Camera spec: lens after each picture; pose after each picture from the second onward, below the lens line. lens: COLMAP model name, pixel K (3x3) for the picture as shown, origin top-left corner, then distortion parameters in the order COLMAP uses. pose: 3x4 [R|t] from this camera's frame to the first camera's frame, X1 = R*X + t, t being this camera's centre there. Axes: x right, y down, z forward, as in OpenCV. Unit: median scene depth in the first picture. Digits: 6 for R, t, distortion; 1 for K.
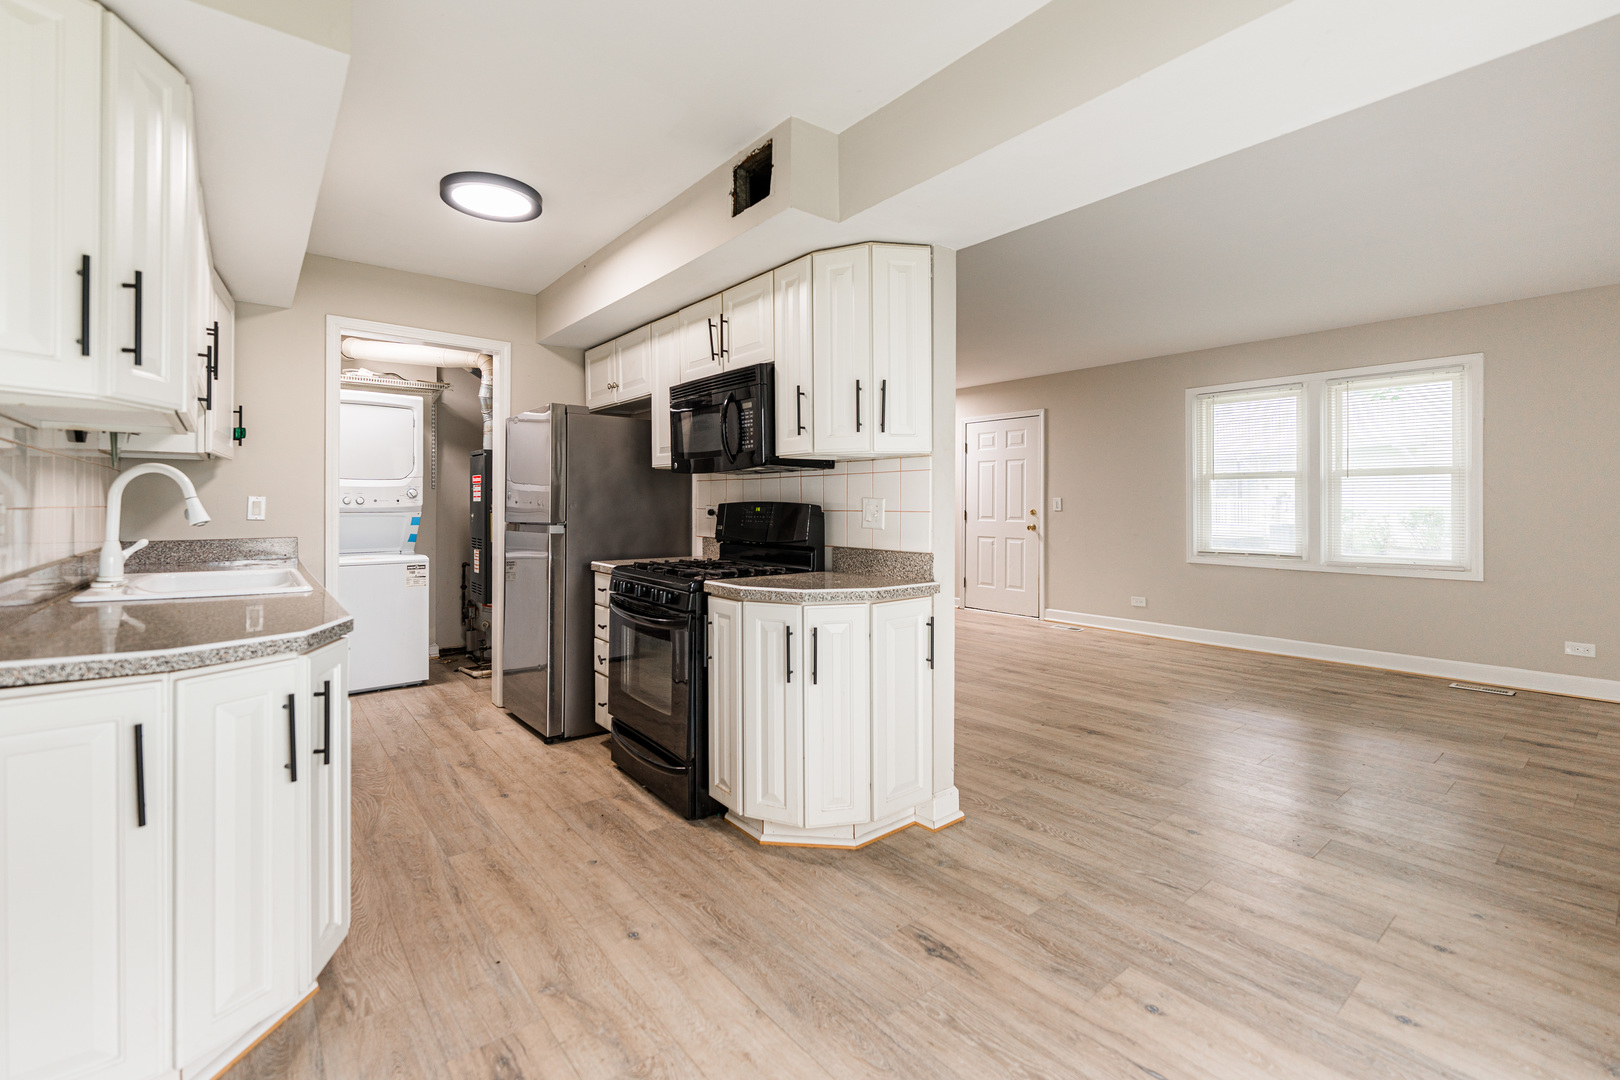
lens RADIAL K [[686.5, 0, 802.7], [0, 686.5, 511.8], [0, 0, 1]] dist [-0.004514, 0.003109]
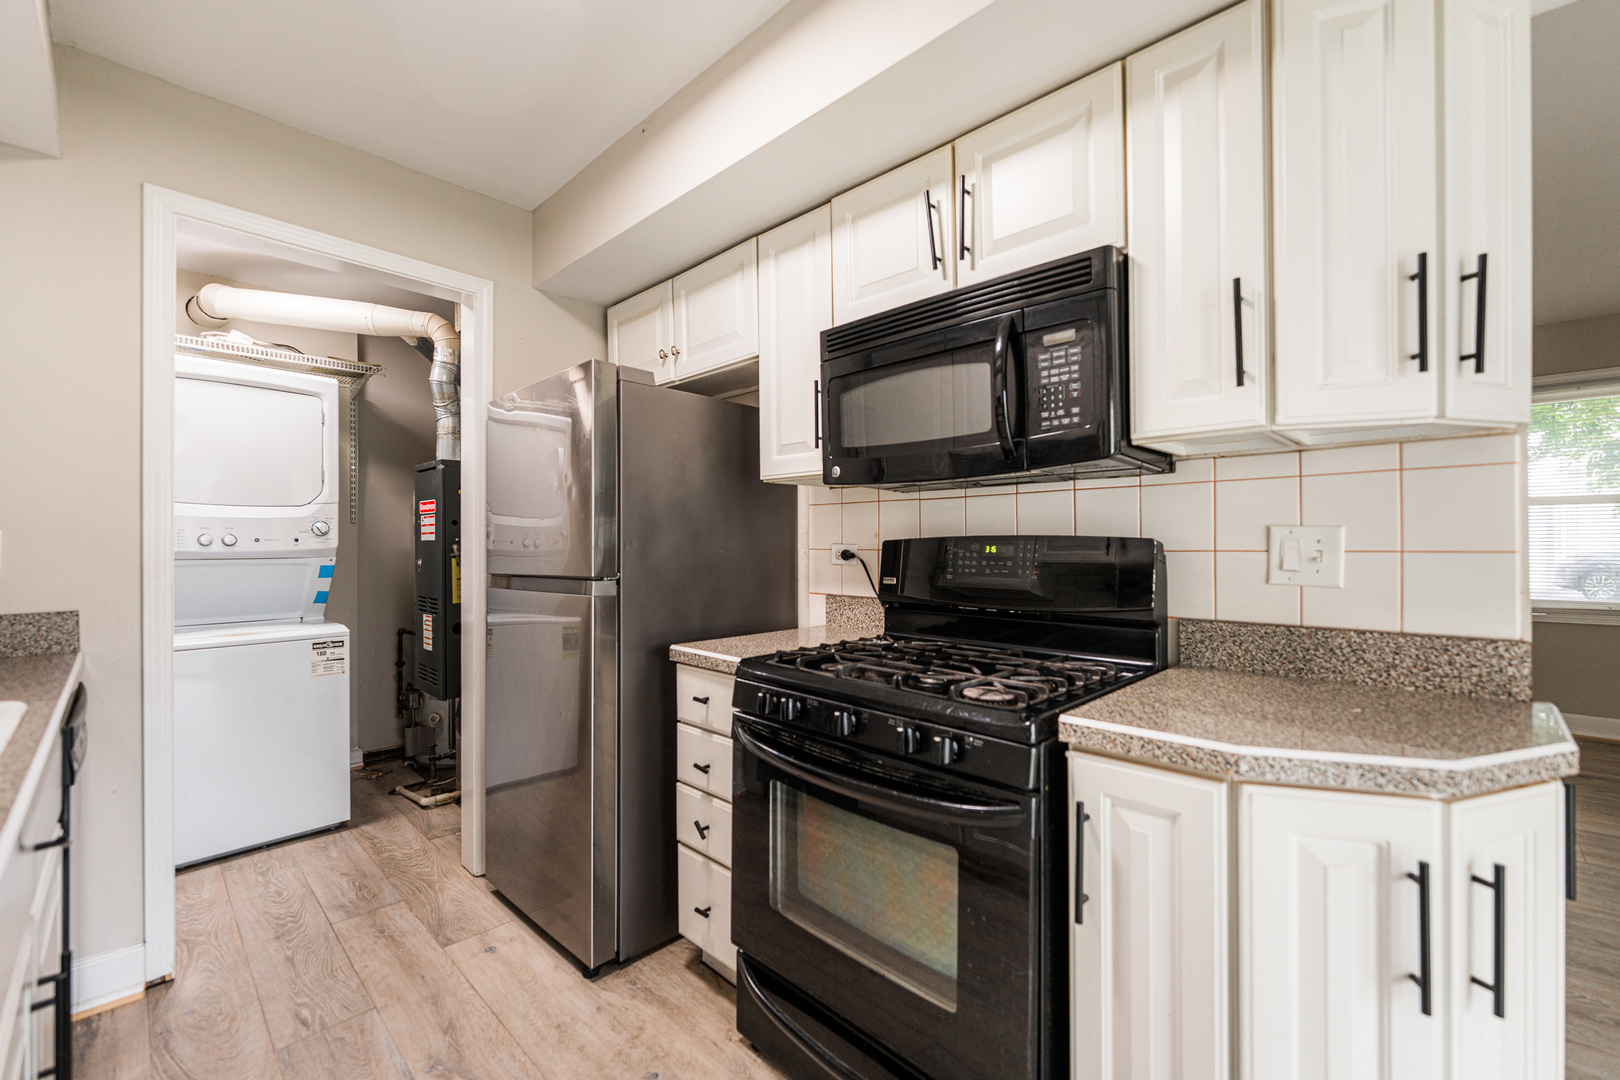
lens RADIAL K [[686.5, 0, 821.7], [0, 686.5, 544.2], [0, 0, 1]] dist [-0.004514, 0.003109]
pose [[0.993063, -0.007902, 0.117321, -0.213486], [0.008848, 0.999932, -0.007546, -0.003672], [-0.117253, 0.008532, 0.993065, 0.367007]]
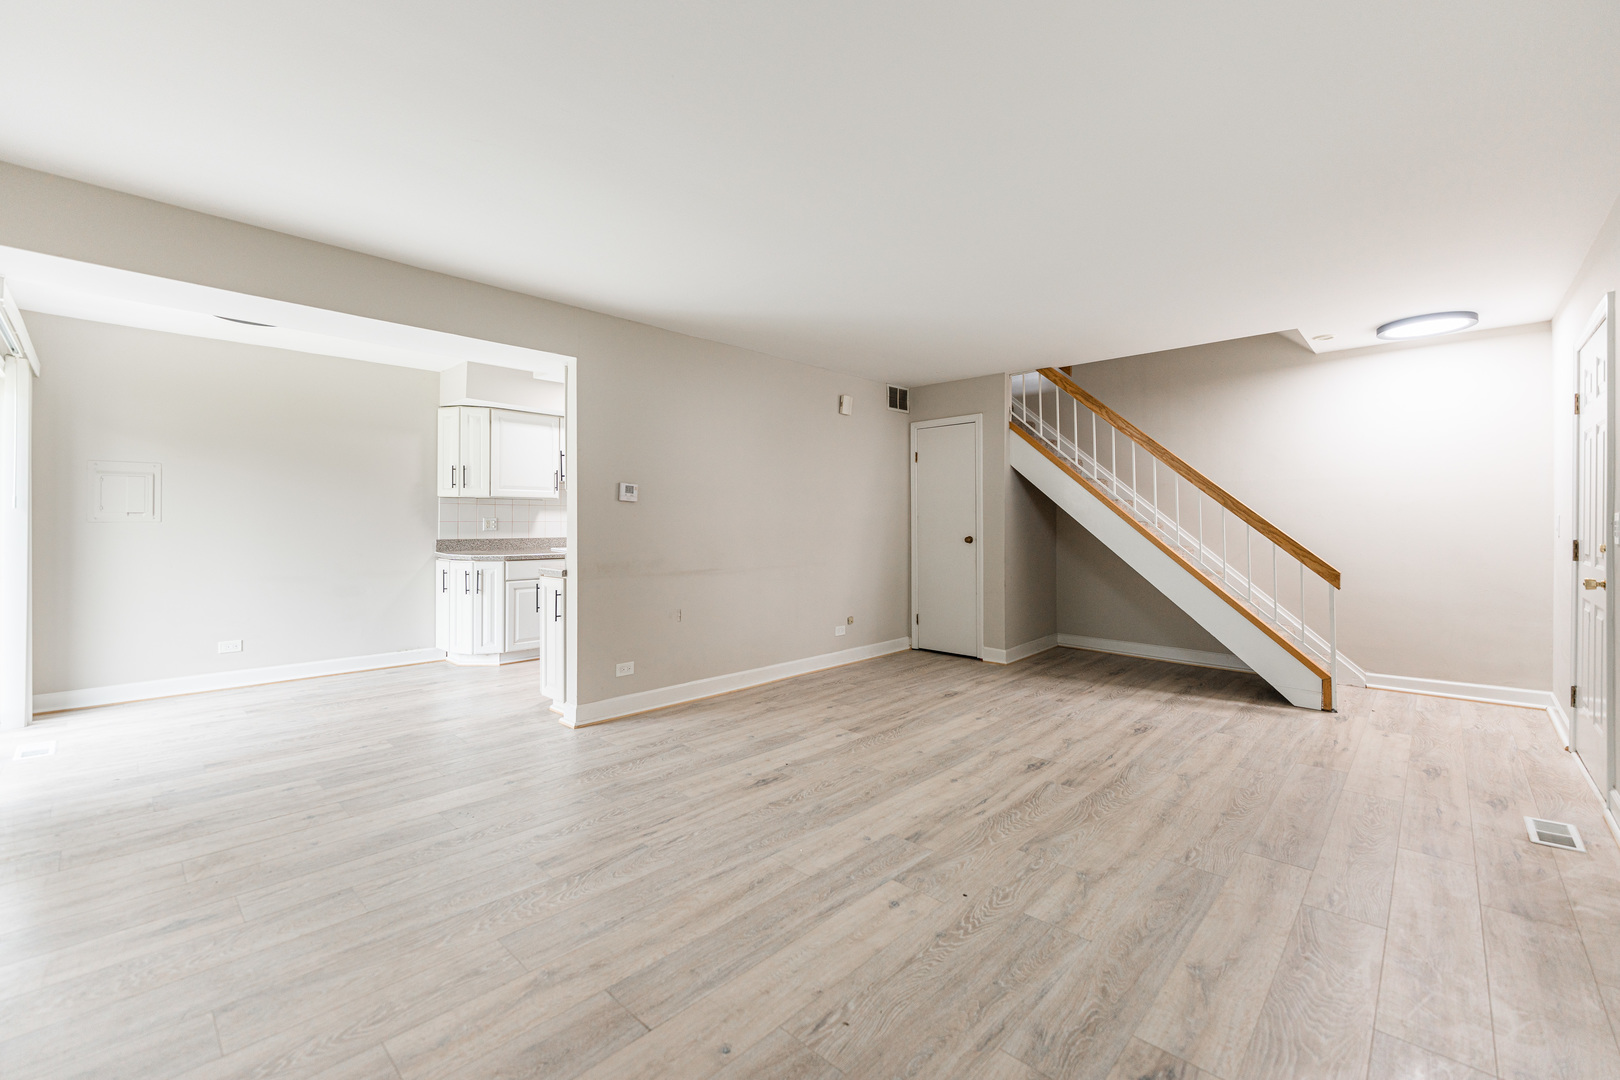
lens RADIAL K [[686.5, 0, 846.9], [0, 686.5, 523.1], [0, 0, 1]] dist [-0.004514, 0.003109]
pose [[0.168474, 0.003054, -0.985701, 1.165473], [-0.014889, 0.999889, 0.000553, -0.011244], [0.985594, 0.014583, 0.168501, 0.847915]]
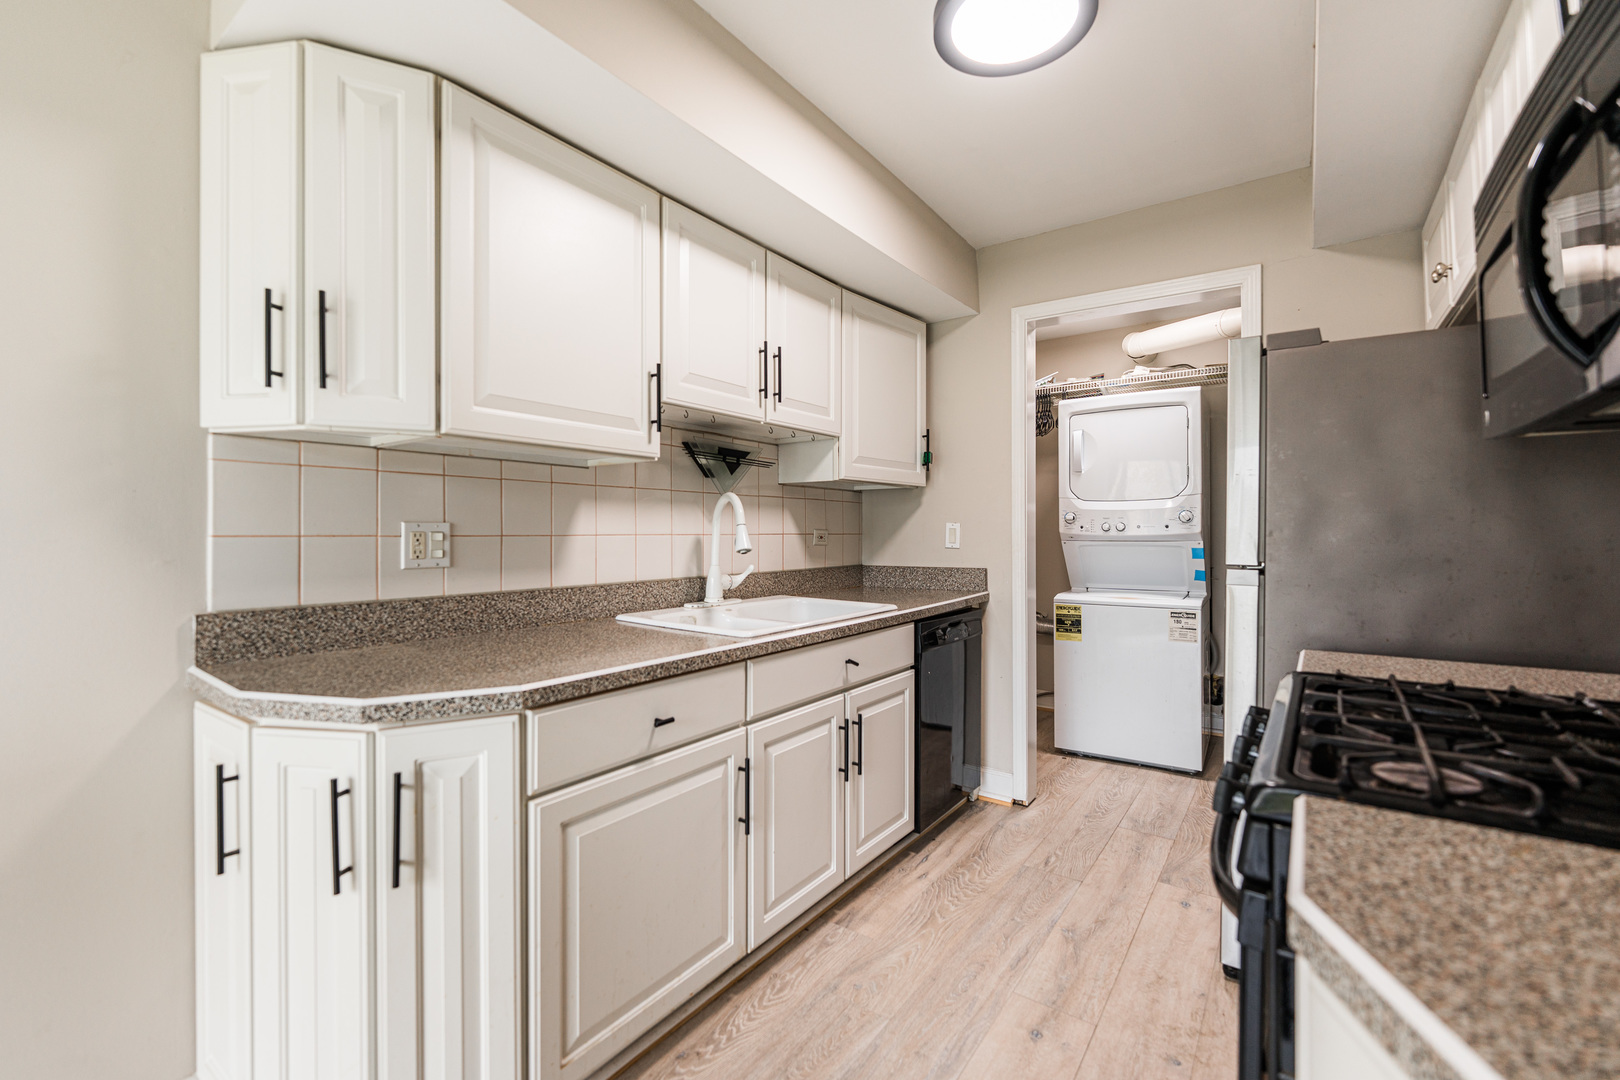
lens RADIAL K [[686.5, 0, 795.9], [0, 686.5, 531.7], [0, 0, 1]] dist [-0.004514, 0.003109]
pose [[0.266605, -0.001469, -0.963805, 0.047577], [-0.008100, 0.999960, -0.003765, -0.004466], [0.963772, 0.008810, 0.266583, 0.449943]]
